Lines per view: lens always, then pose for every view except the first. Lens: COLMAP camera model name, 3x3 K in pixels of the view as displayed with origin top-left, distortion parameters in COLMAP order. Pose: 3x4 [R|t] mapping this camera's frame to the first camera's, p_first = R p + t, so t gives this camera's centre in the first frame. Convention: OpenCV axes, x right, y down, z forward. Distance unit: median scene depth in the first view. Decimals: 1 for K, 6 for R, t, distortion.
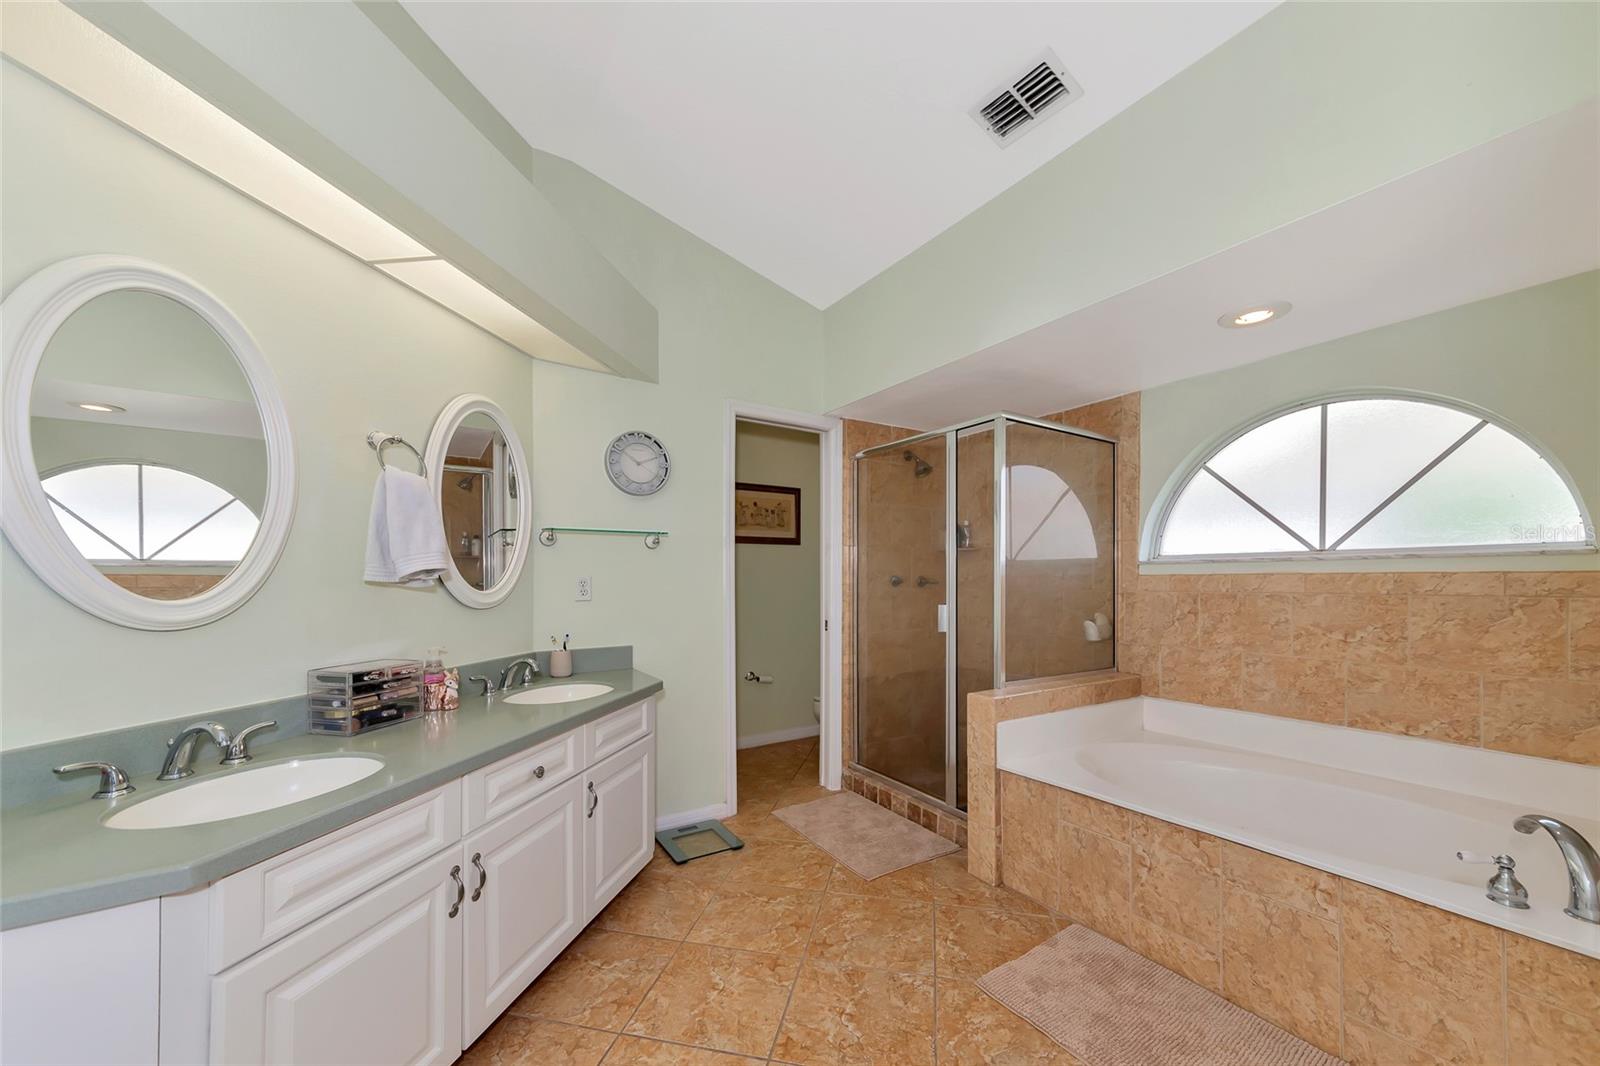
lens RADIAL K [[585.3, 0, 801.6], [0, 585.3, 585.6], [0, 0, 1]] dist [0.048488, 0.000125]
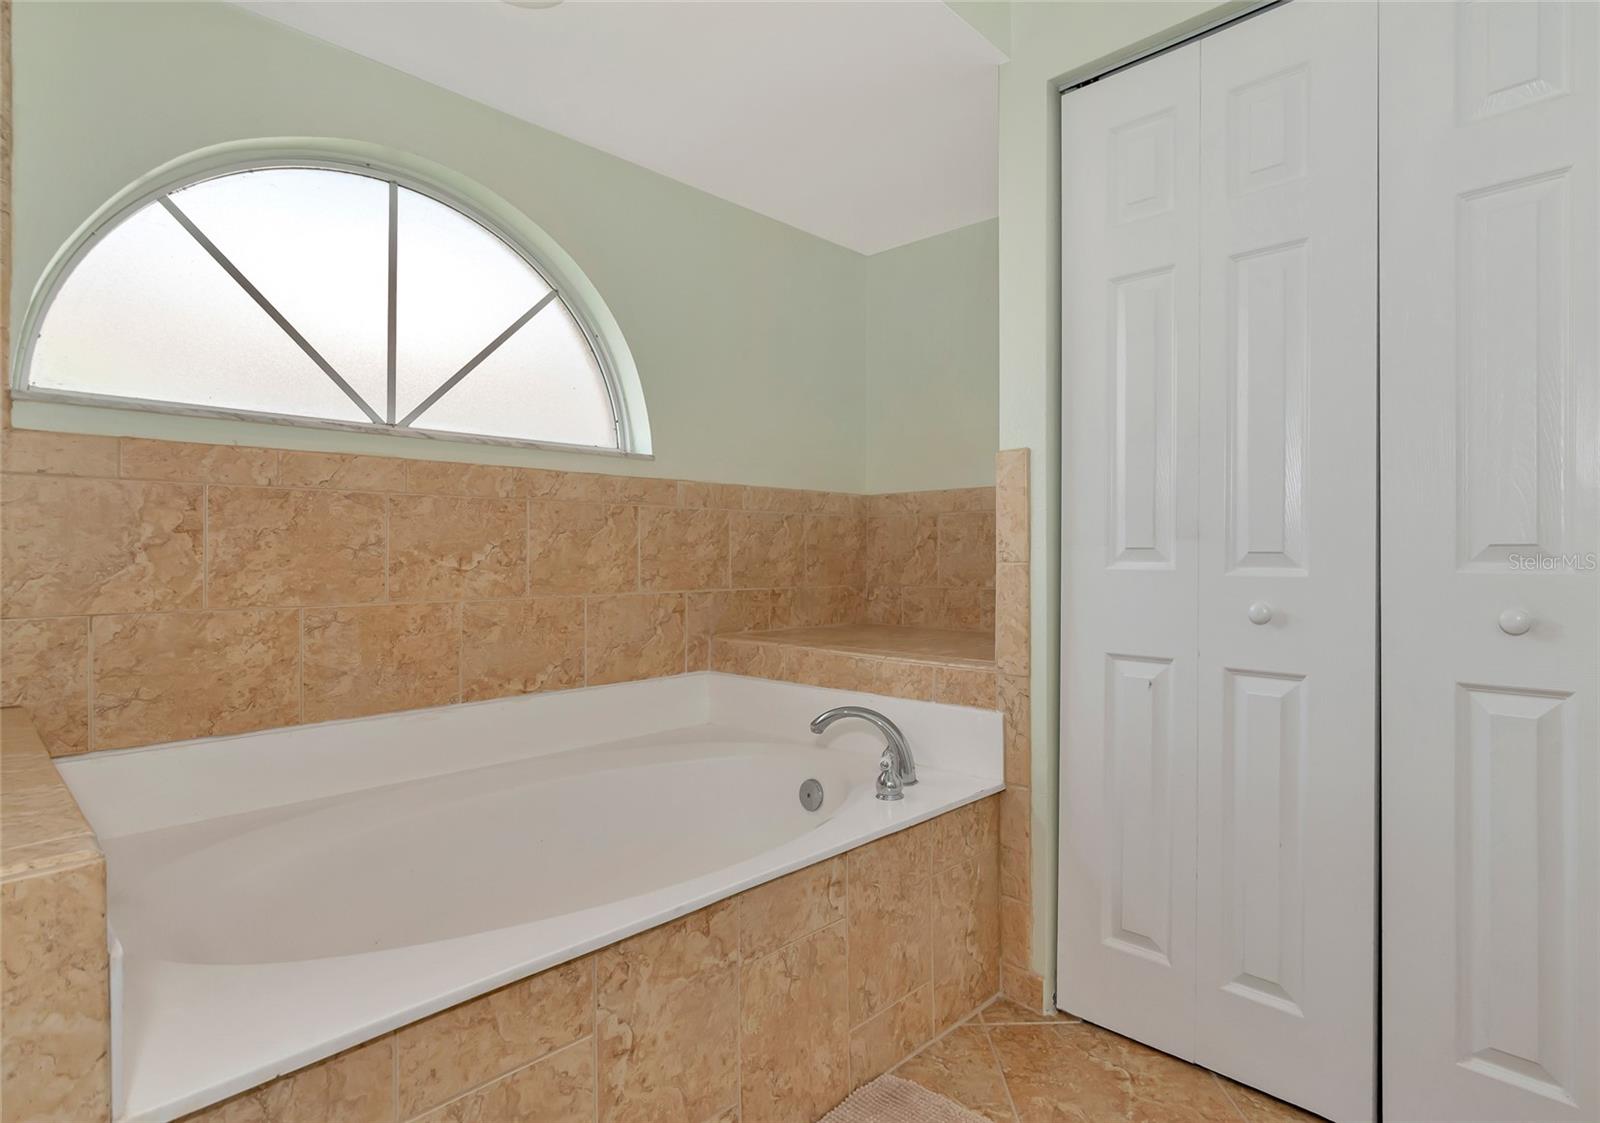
lens RADIAL K [[882.0, 0, 802.3], [0, 882.0, 547.4], [0, 0, 1]] dist [0.005859, 0.000714]
pose [[-0.262306, 0.016701, 0.964840, -0.098931], [0.003737, 0.999860, -0.016291, 0.088408], [-0.964977, -0.000667, -0.262332, 0.936950]]
